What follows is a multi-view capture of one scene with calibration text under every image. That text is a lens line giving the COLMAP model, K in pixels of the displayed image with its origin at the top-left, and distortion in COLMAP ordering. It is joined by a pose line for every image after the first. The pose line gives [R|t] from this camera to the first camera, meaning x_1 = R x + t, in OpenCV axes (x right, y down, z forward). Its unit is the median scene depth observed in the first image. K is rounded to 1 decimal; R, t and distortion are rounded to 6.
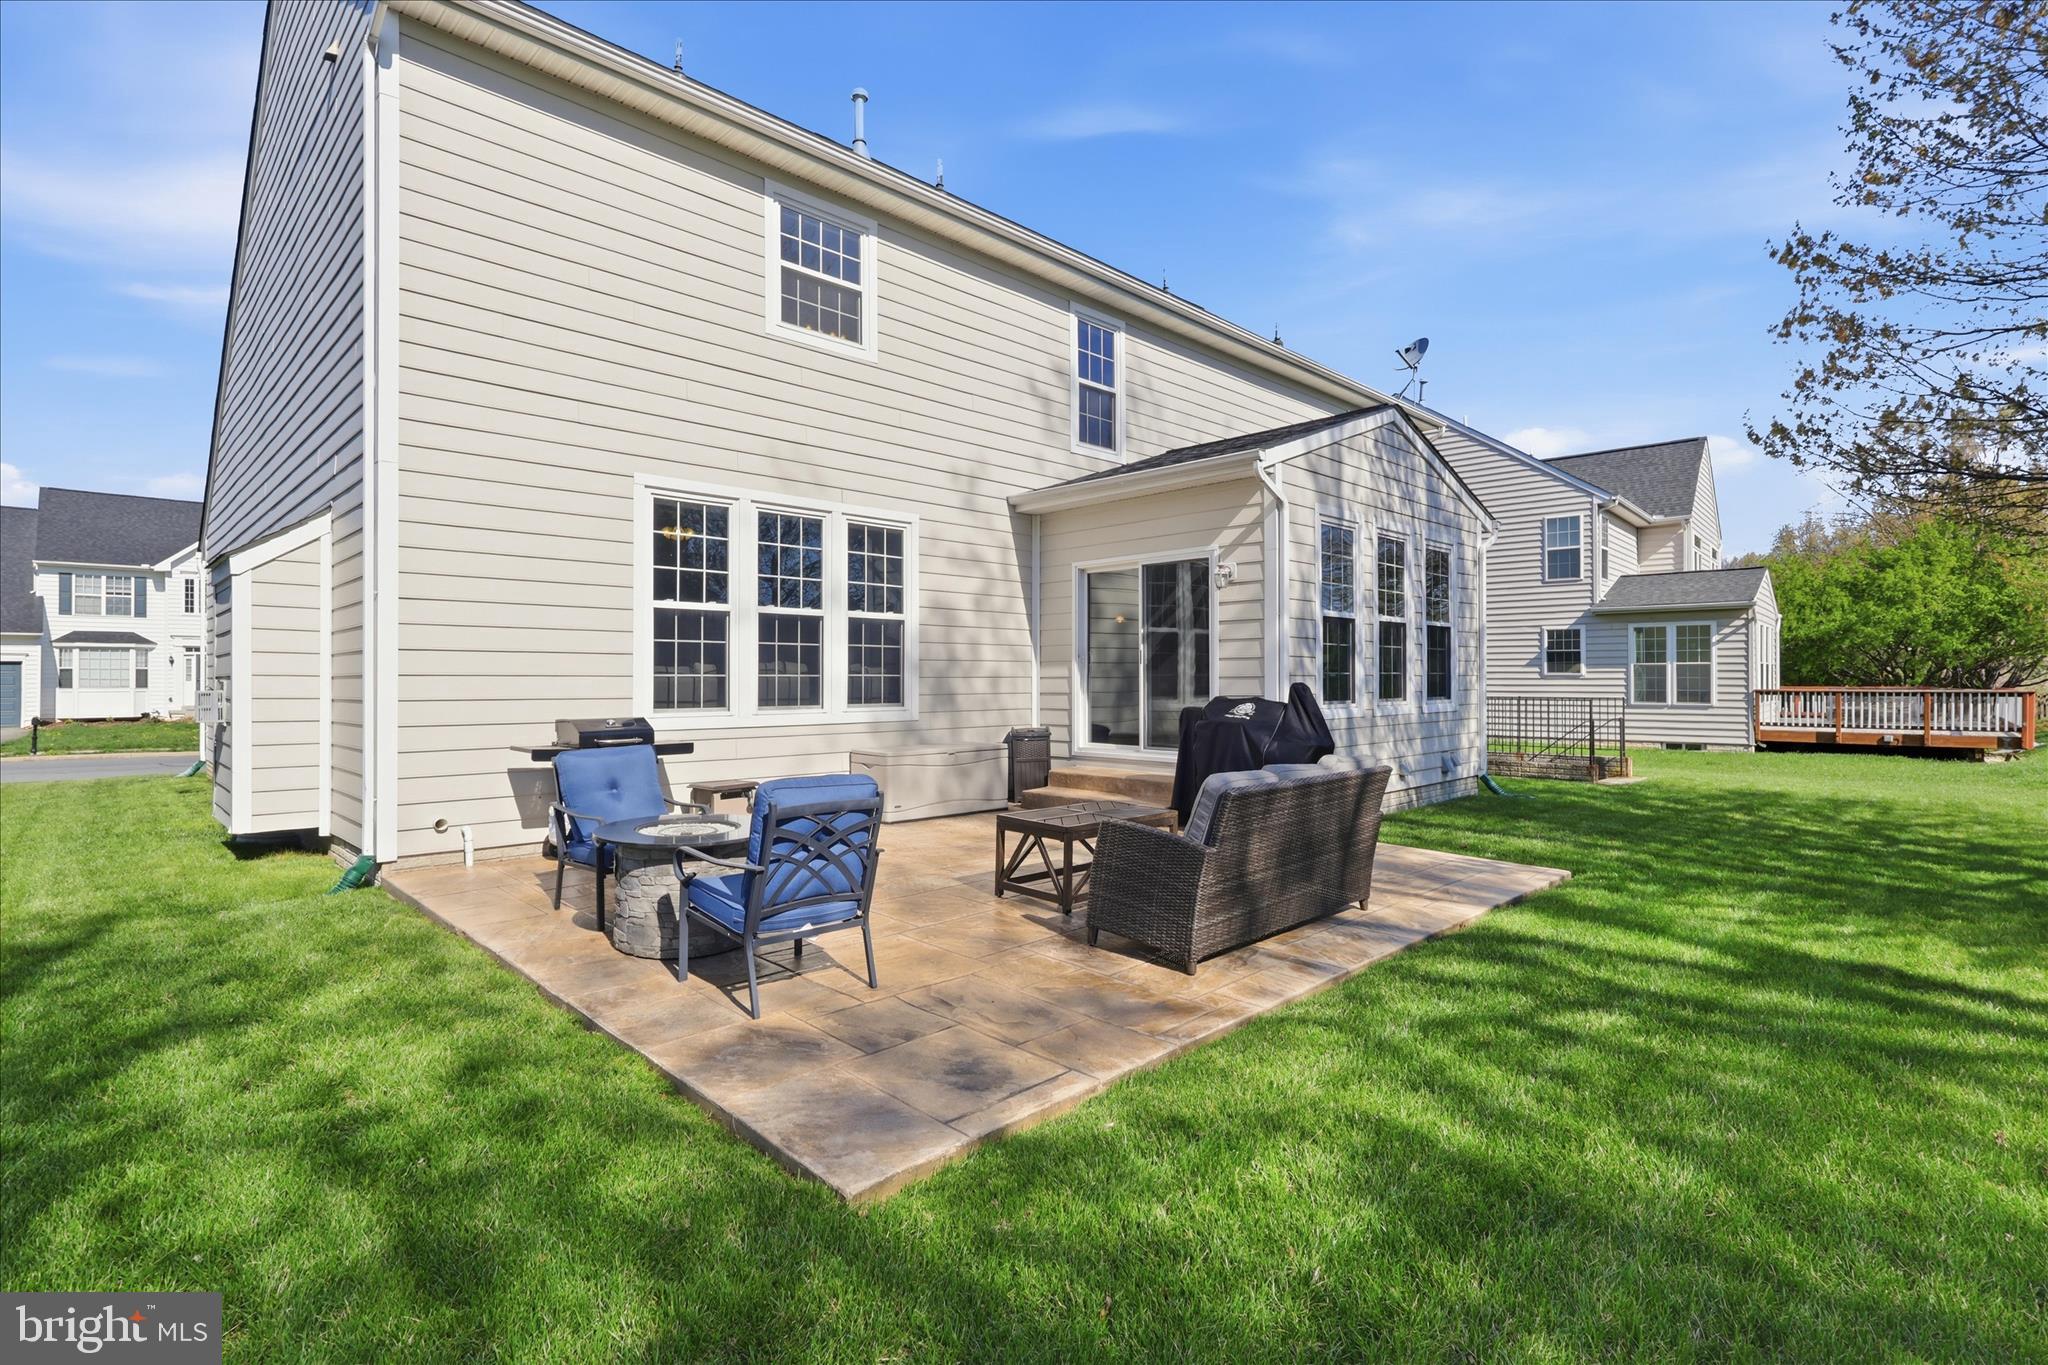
lens RADIAL K [[966.9, 0, 1029.1], [0, 966.9, 675.7], [0, 0, 1]] dist [-0.000772, -0.000145]
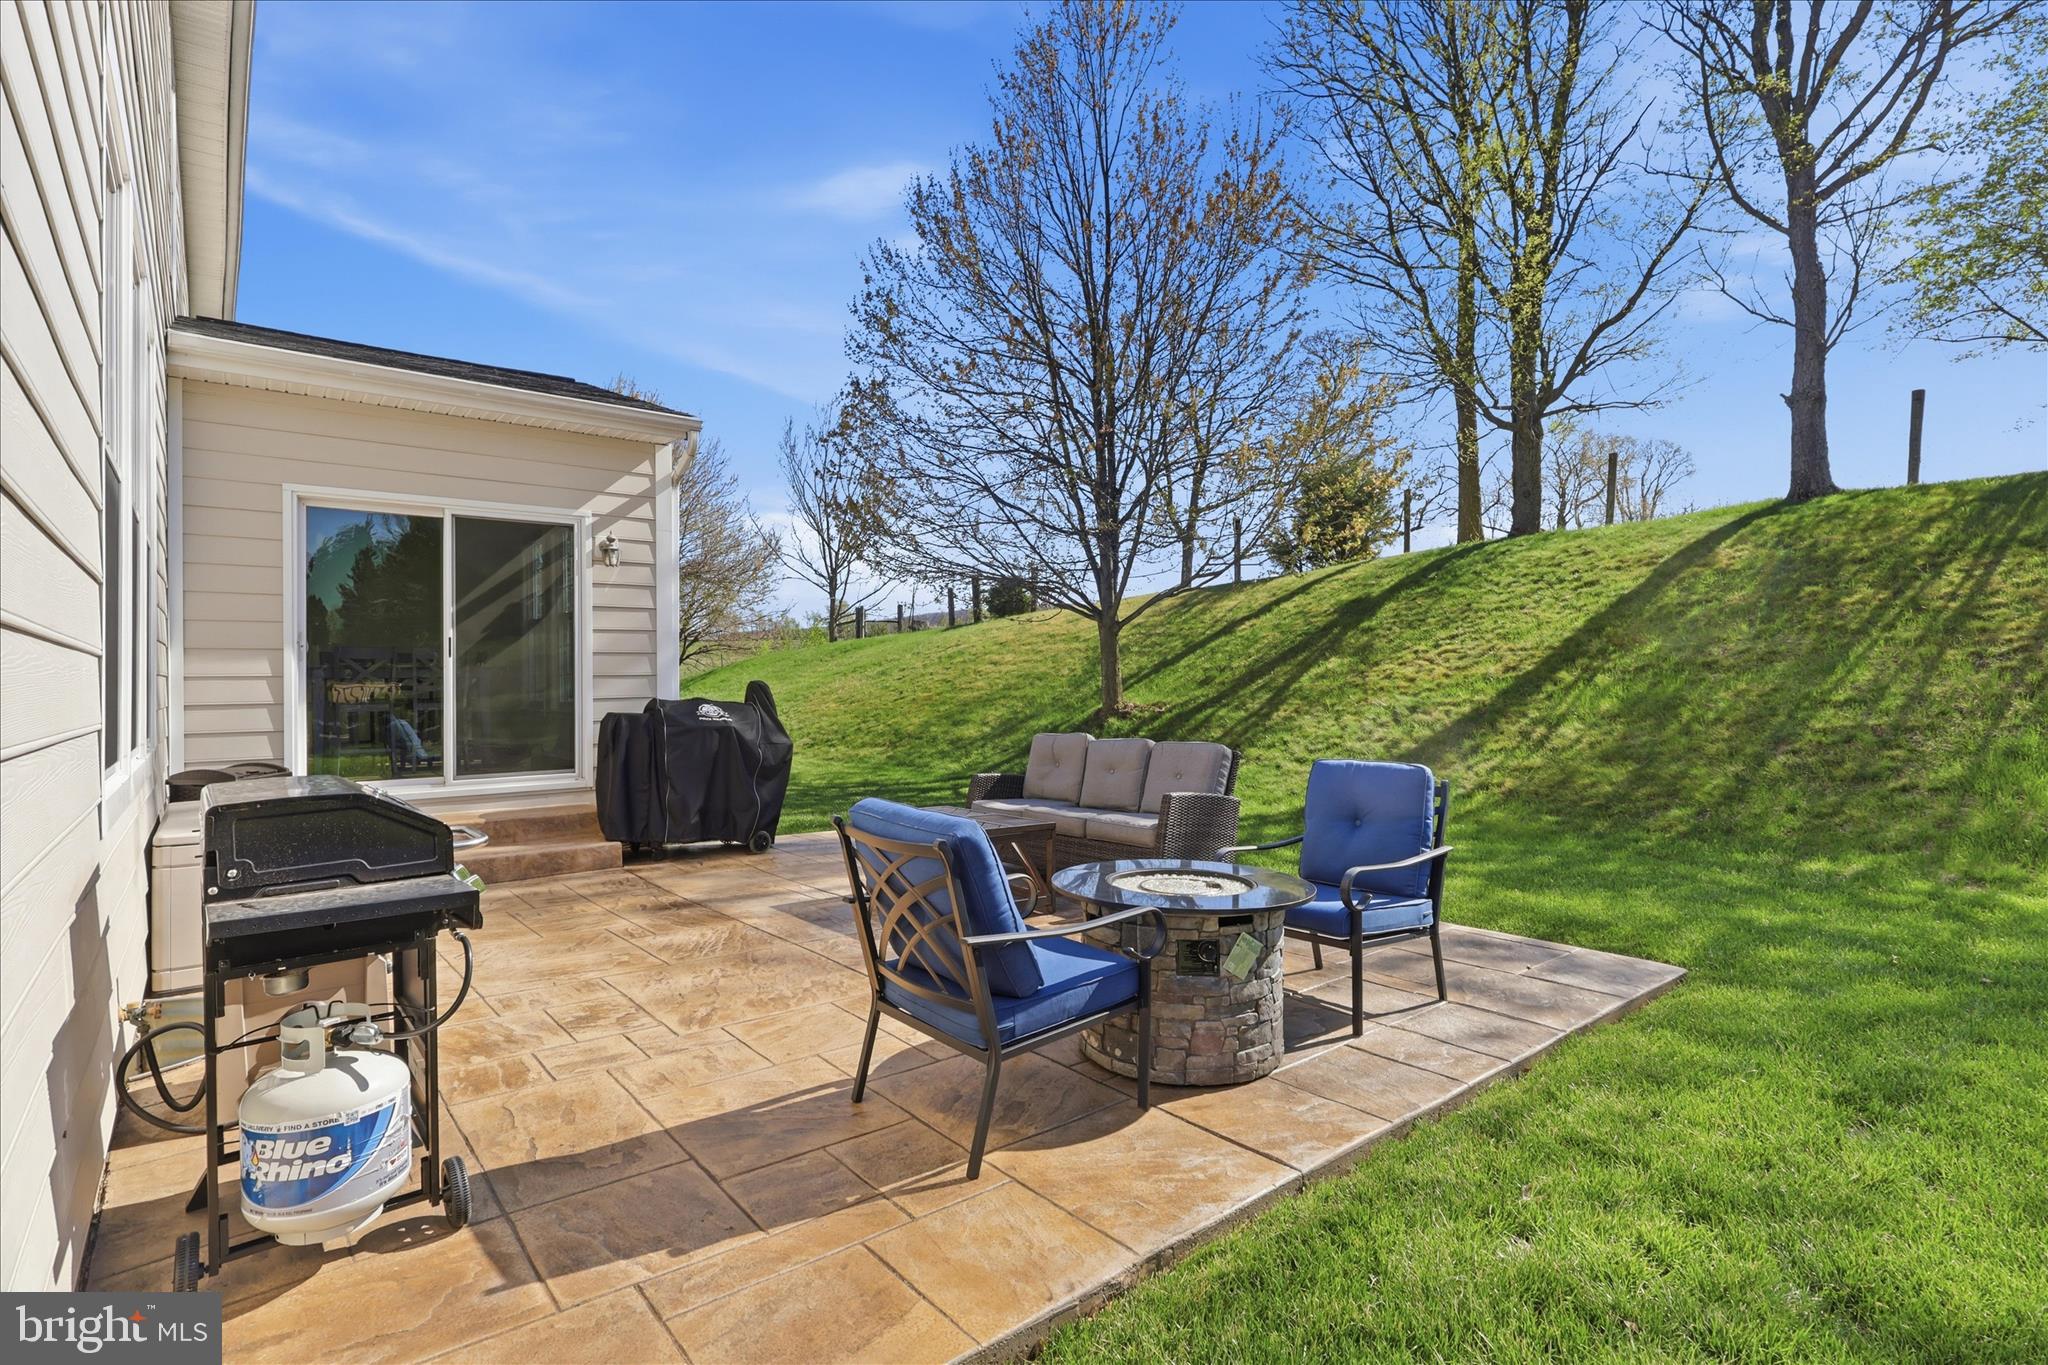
lens RADIAL K [[966.9, 0, 1028.7], [0, 966.9, 681.1], [0, 0, 1]] dist [-0.000772, -0.000145]
pose [[0.076994, -0.003614, 0.997025, -0.583575], [0.003187, 0.999989, 0.003378, 0.004715], [-0.997026, 0.002918, 0.077004, 0.578525]]
